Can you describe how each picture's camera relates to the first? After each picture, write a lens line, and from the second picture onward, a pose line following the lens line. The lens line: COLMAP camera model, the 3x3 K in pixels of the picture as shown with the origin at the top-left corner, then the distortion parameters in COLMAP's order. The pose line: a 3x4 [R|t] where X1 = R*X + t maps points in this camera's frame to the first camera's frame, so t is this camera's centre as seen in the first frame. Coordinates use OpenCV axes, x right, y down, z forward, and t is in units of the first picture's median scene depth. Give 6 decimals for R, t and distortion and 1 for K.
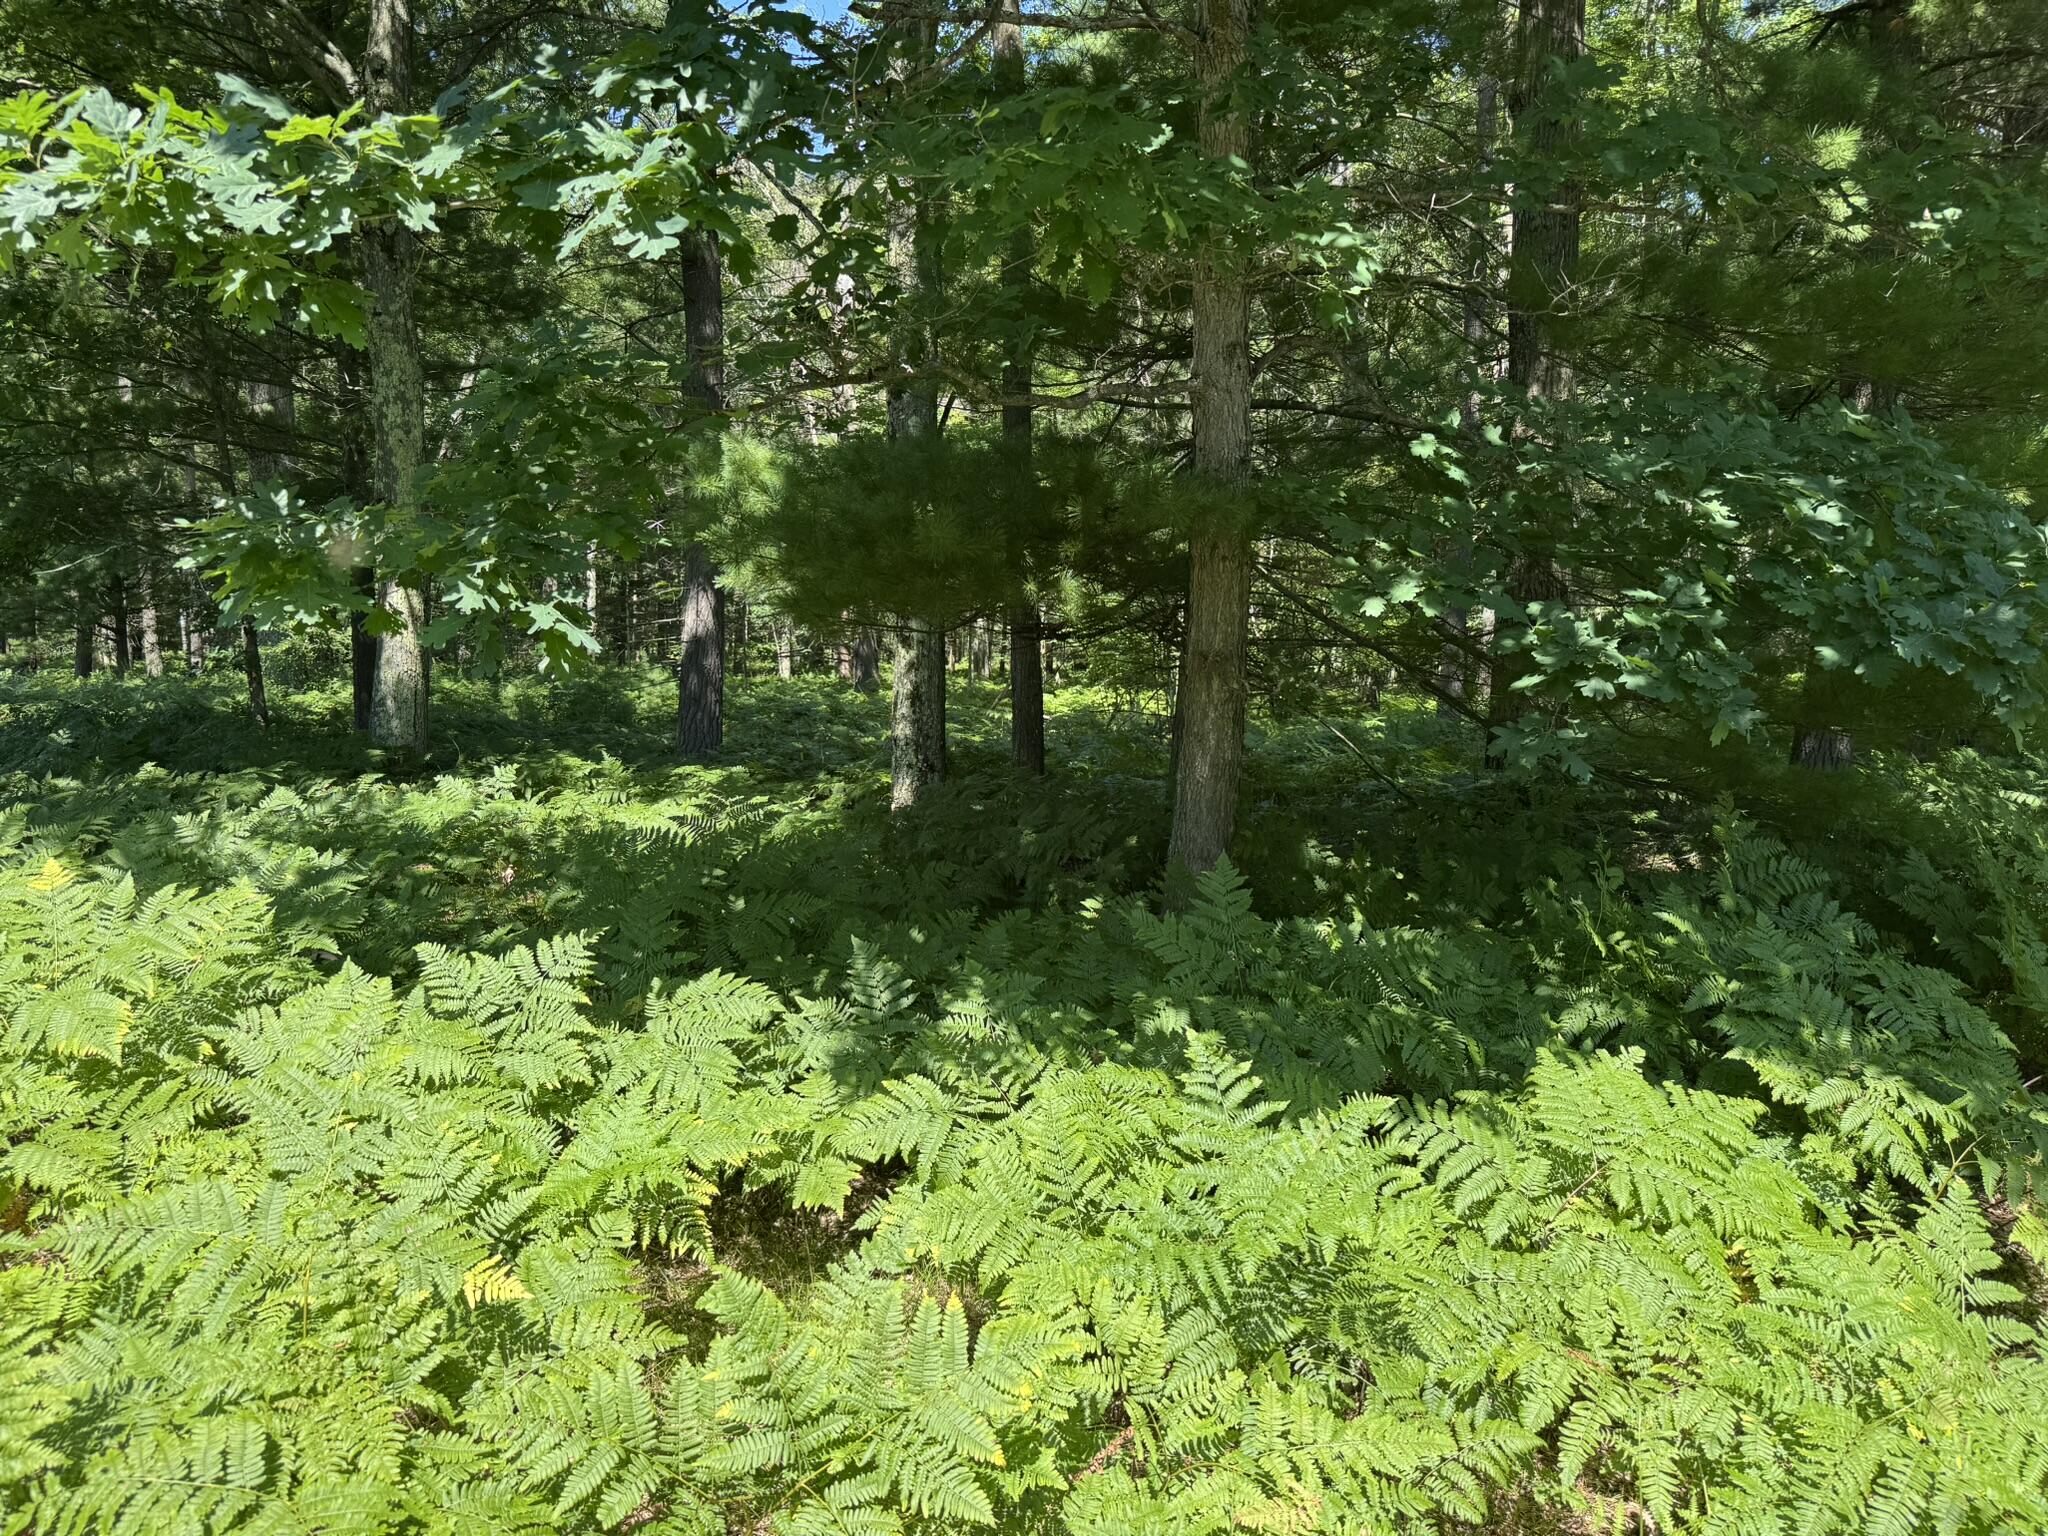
lens RADIAL K [[1445.7, 0, 1026.6], [0, 1445.7, 767.9], [0, 0, 1]] dist [0.009206, -0.012714]
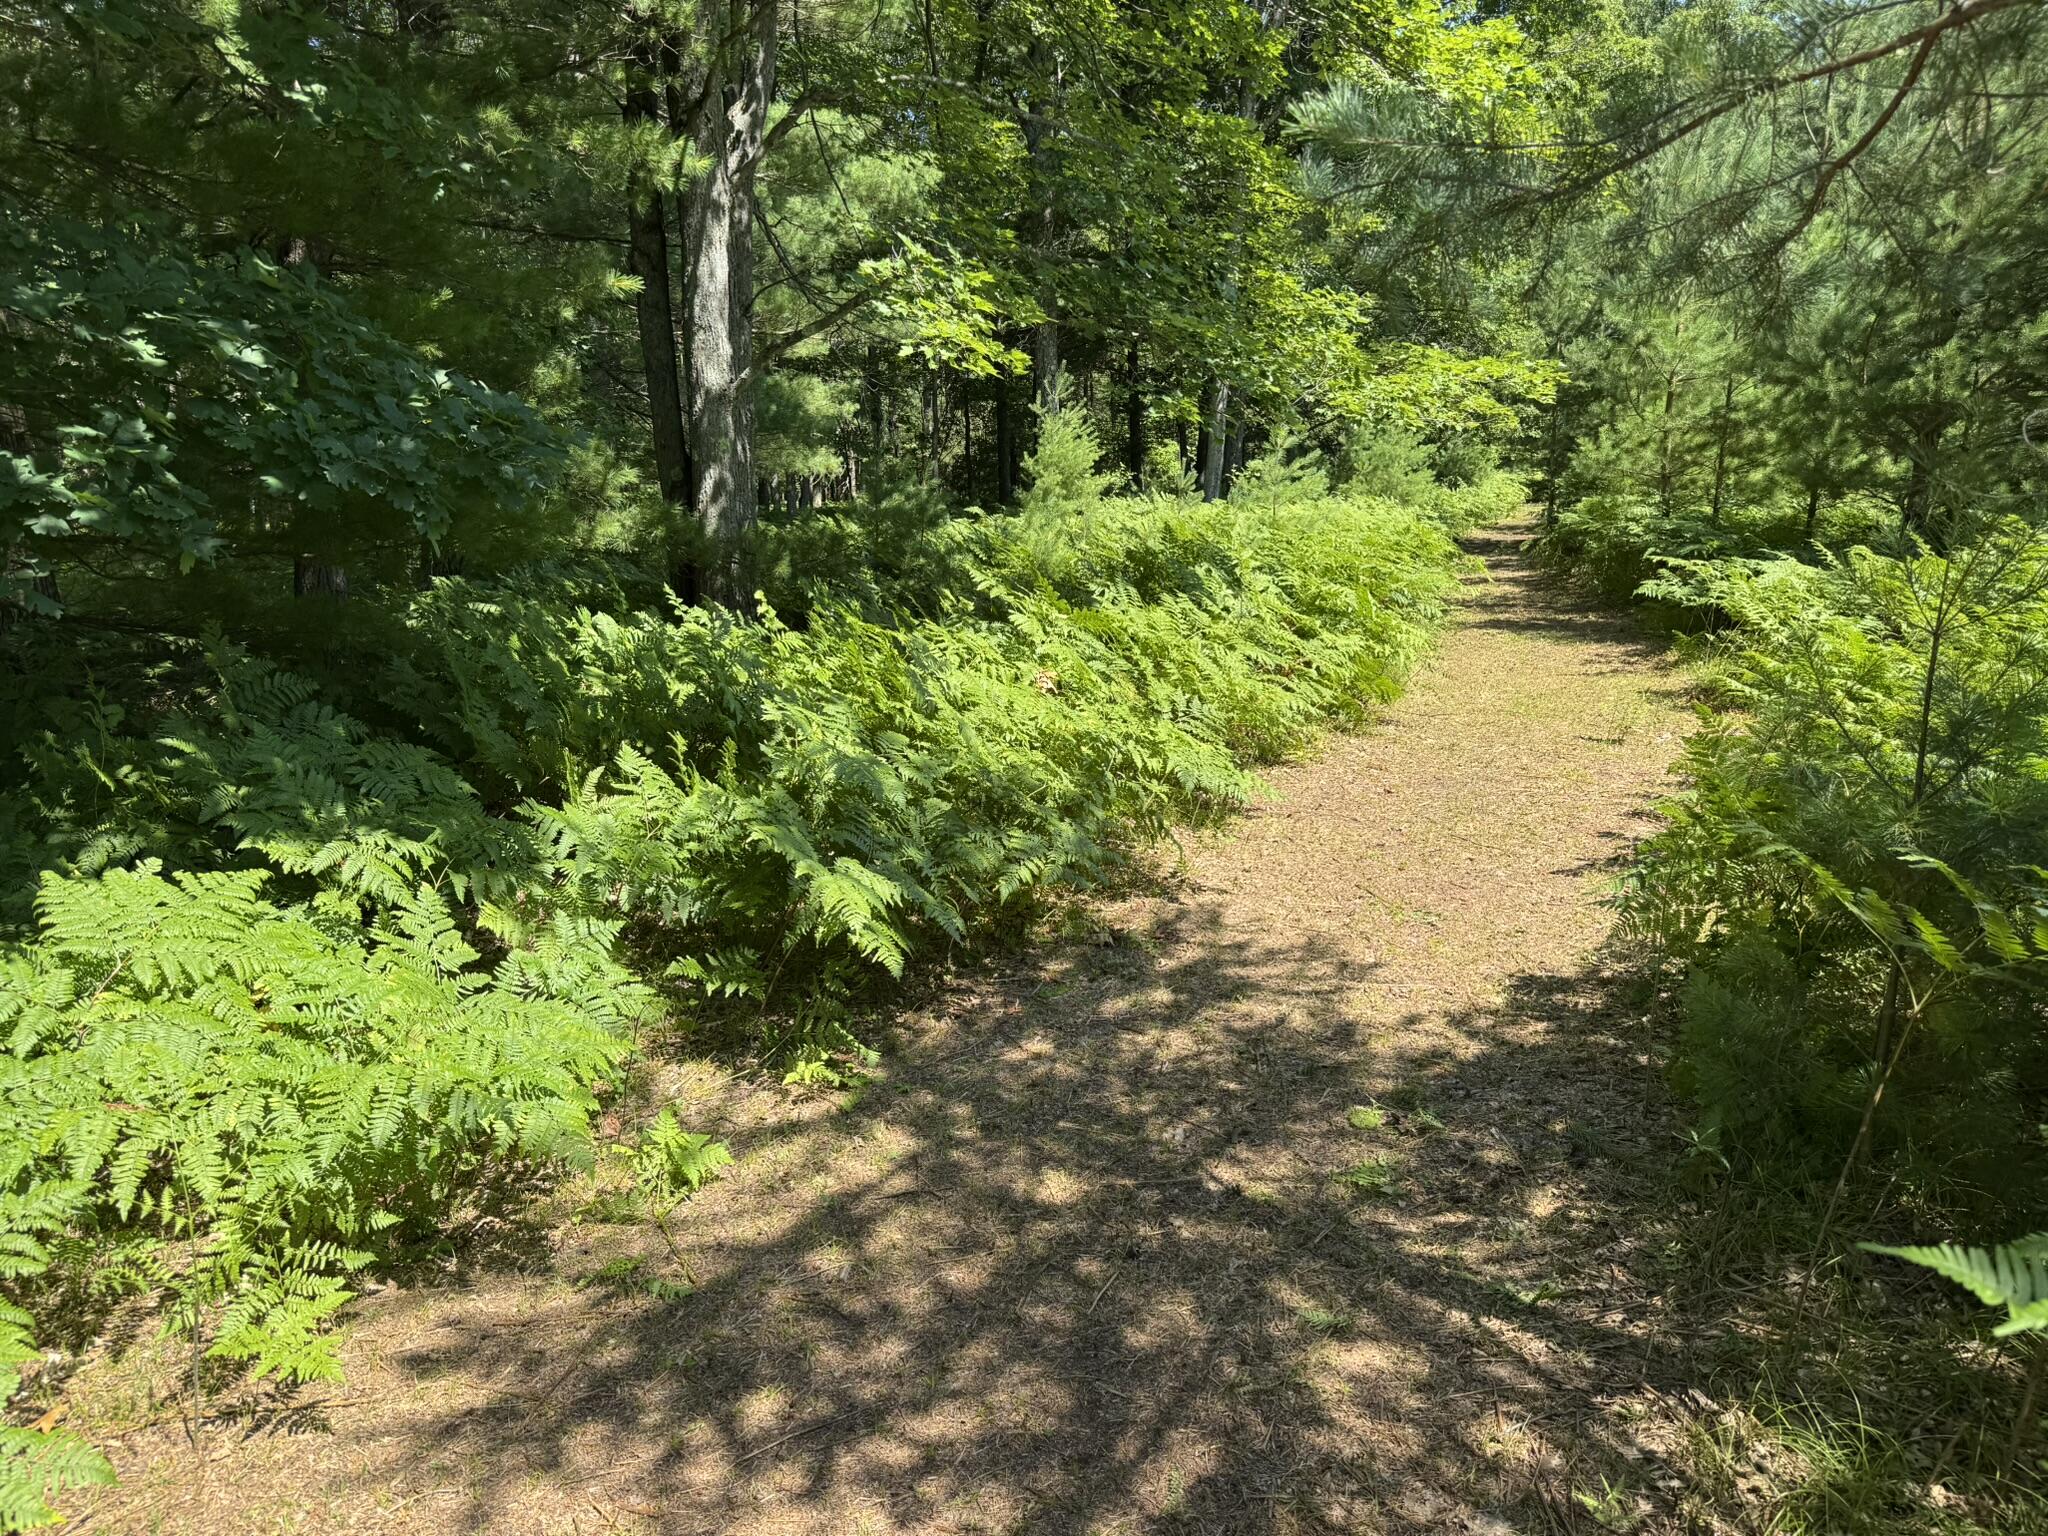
lens RADIAL K [[1445.7, 0, 1027.1], [0, 1445.7, 755.6], [0, 0, 1]] dist [0.009206, -0.012714]
pose [[0.589733, -0.180268, 0.787222, -0.025585], [0.106813, 0.983616, 0.145224, 0.030894], [-0.800504, -0.001557, 0.599326, -0.154890]]
